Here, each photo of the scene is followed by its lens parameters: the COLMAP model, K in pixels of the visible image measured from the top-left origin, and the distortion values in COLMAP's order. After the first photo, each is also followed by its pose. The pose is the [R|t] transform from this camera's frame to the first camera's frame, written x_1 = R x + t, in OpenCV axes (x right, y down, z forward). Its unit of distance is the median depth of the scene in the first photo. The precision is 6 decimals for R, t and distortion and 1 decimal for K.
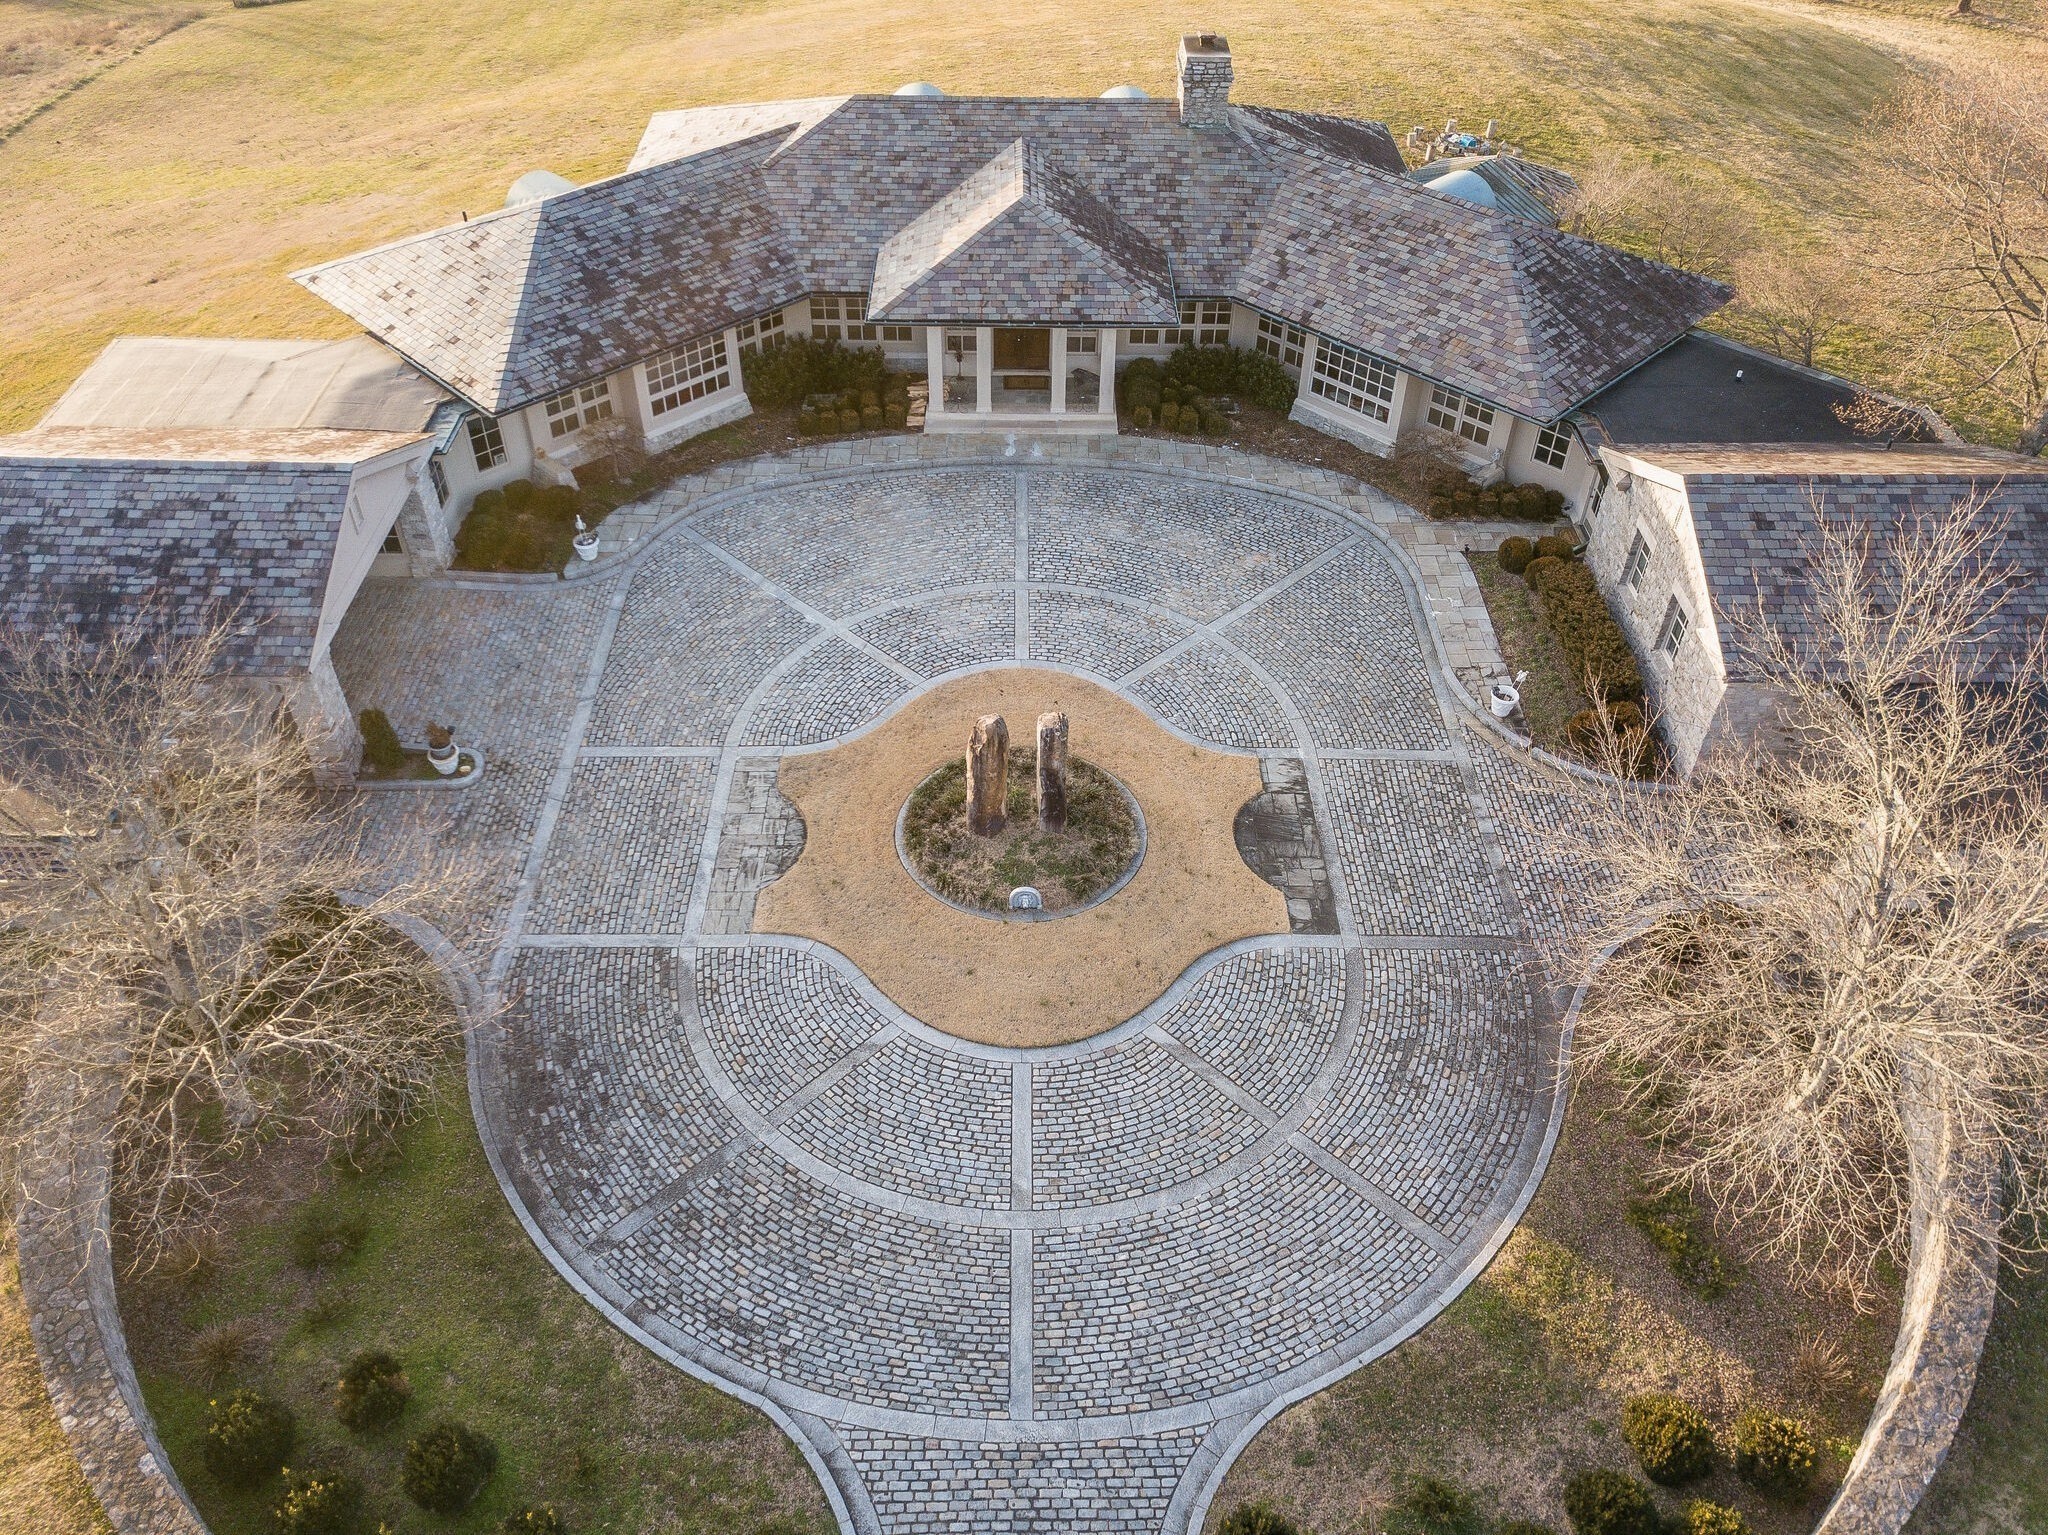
lens RADIAL K [[1562.8, 0, 1026.5], [0, 1562.8, 767.7], [0, 0, 1]] dist [0.003968, 0.000258]
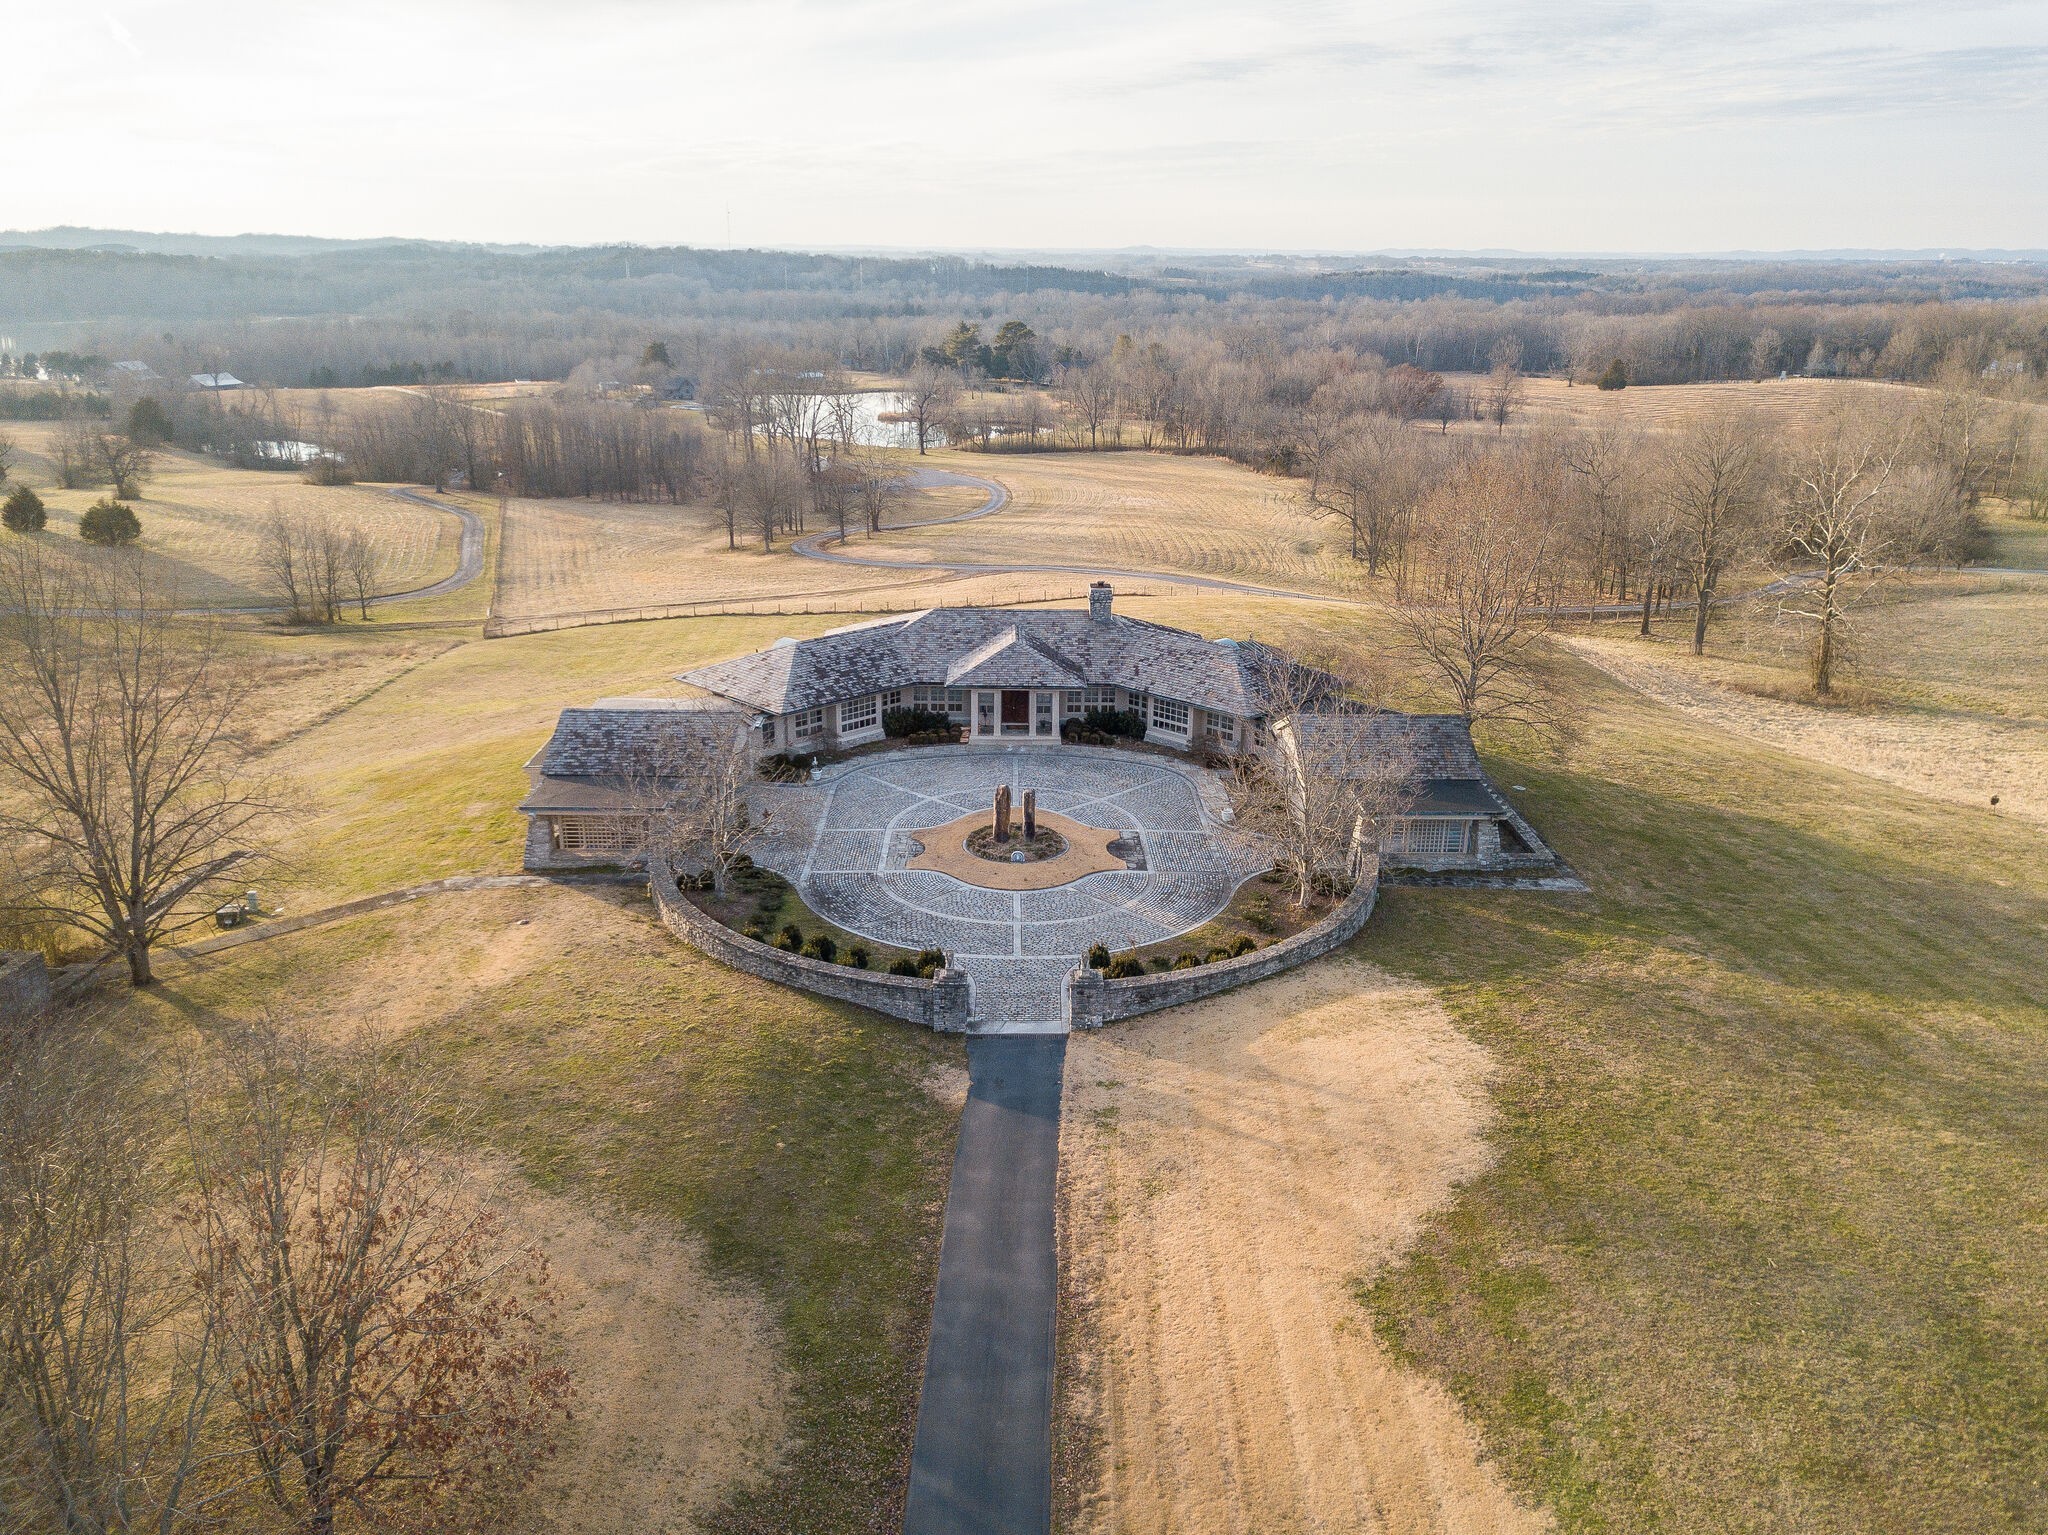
lens RADIAL K [[1562.8, 0, 1022.6], [0, 1562.8, 766.9], [0, 0, 1]] dist [0.003968, 0.000258]
pose [[0.999980, -0.004949, 0.003933, -0.001527], [0.006112, 0.915825, -0.401531, 0.679596], [-0.001615, 0.401547, 0.915837, -0.938038]]
